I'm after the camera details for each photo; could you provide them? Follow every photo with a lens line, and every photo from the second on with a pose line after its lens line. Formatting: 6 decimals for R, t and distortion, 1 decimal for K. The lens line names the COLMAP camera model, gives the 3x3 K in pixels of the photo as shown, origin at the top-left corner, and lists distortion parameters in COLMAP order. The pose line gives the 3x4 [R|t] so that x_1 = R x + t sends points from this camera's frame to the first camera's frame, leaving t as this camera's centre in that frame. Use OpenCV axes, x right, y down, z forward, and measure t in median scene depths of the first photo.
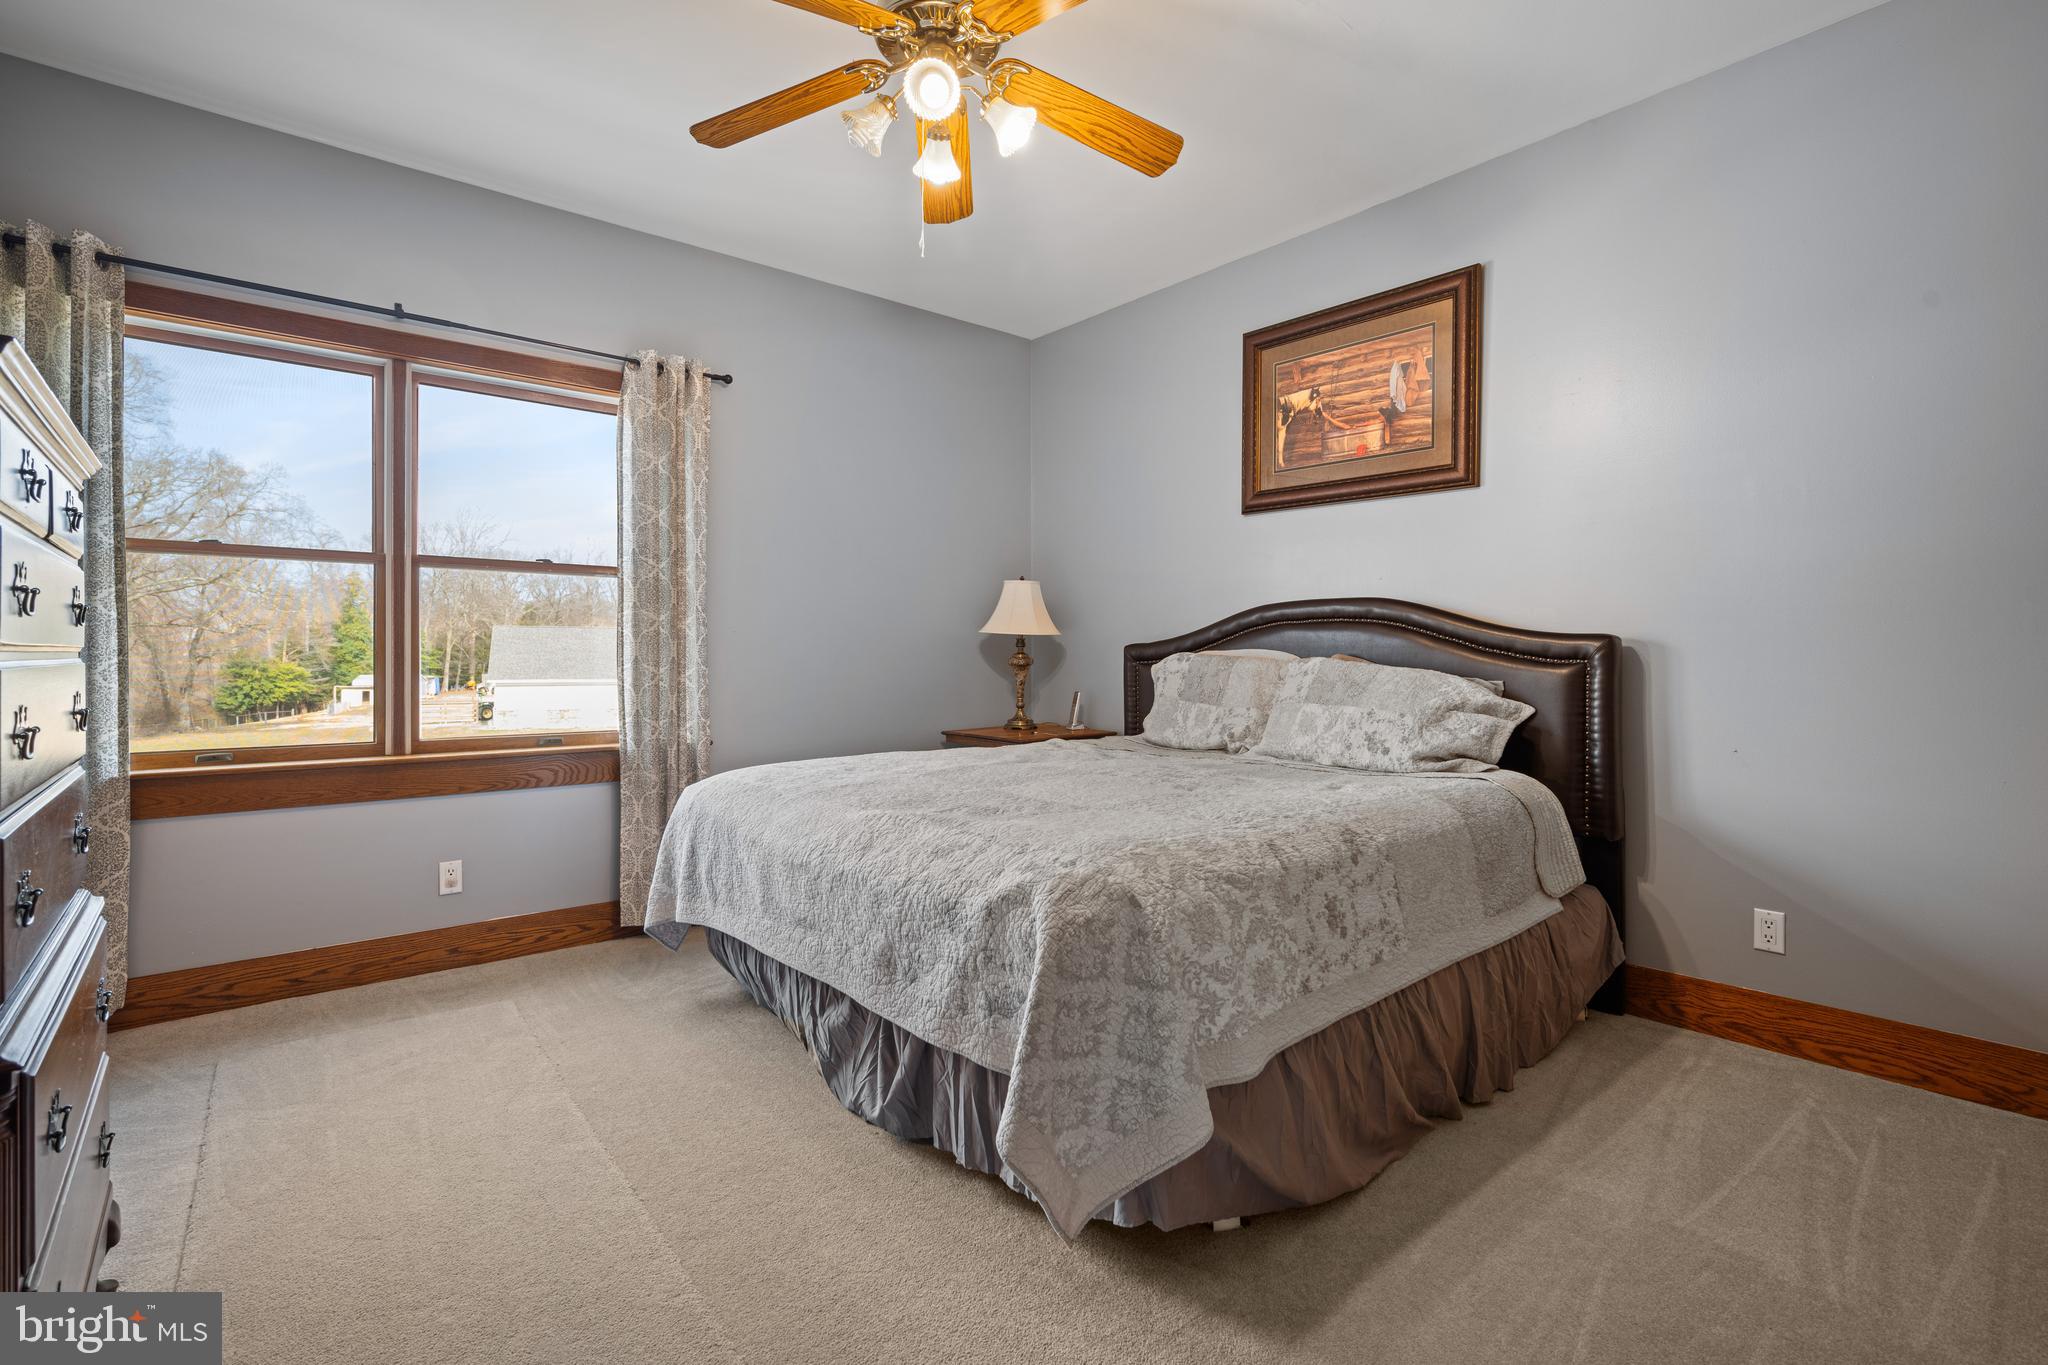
lens RADIAL K [[901.3, 0, 1014.4], [0, 901.3, 668.7], [0, 0, 1]] dist [-0.001074, -0.000009]
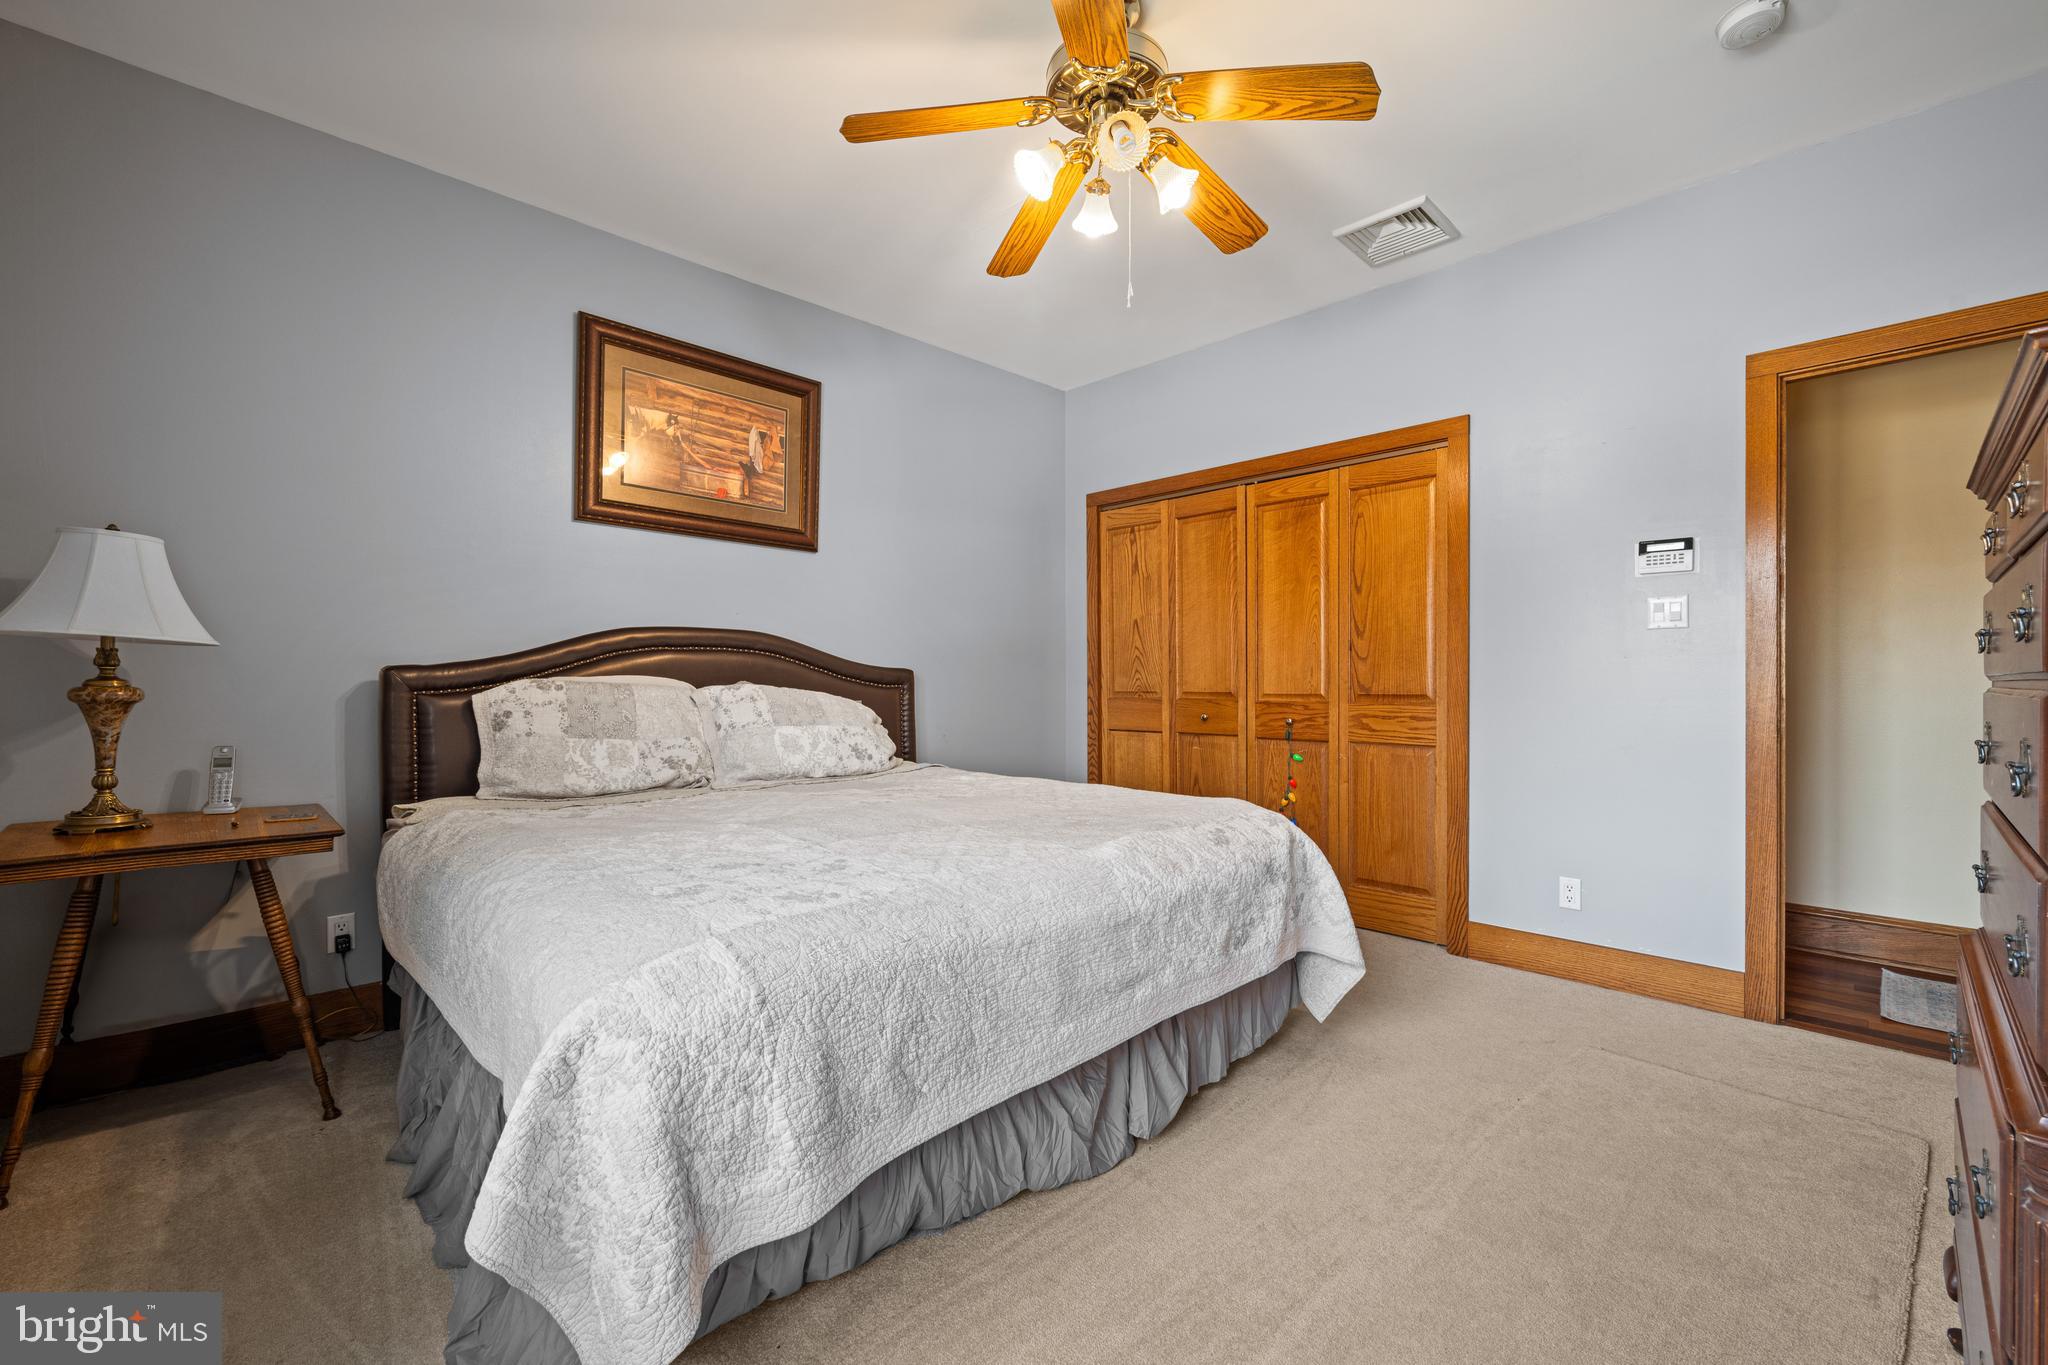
lens RADIAL K [[843.2, 0, 1014.4], [0, 843.2, 684.9], [0, 0, 1]] dist [-0.001305, -0.000015]
pose [[-0.050503, -0.003393, 0.998718, -0.645696], [0.013072, 0.999906, 0.004058, -0.010798], [-0.998638, 0.013260, -0.050454, 0.700627]]
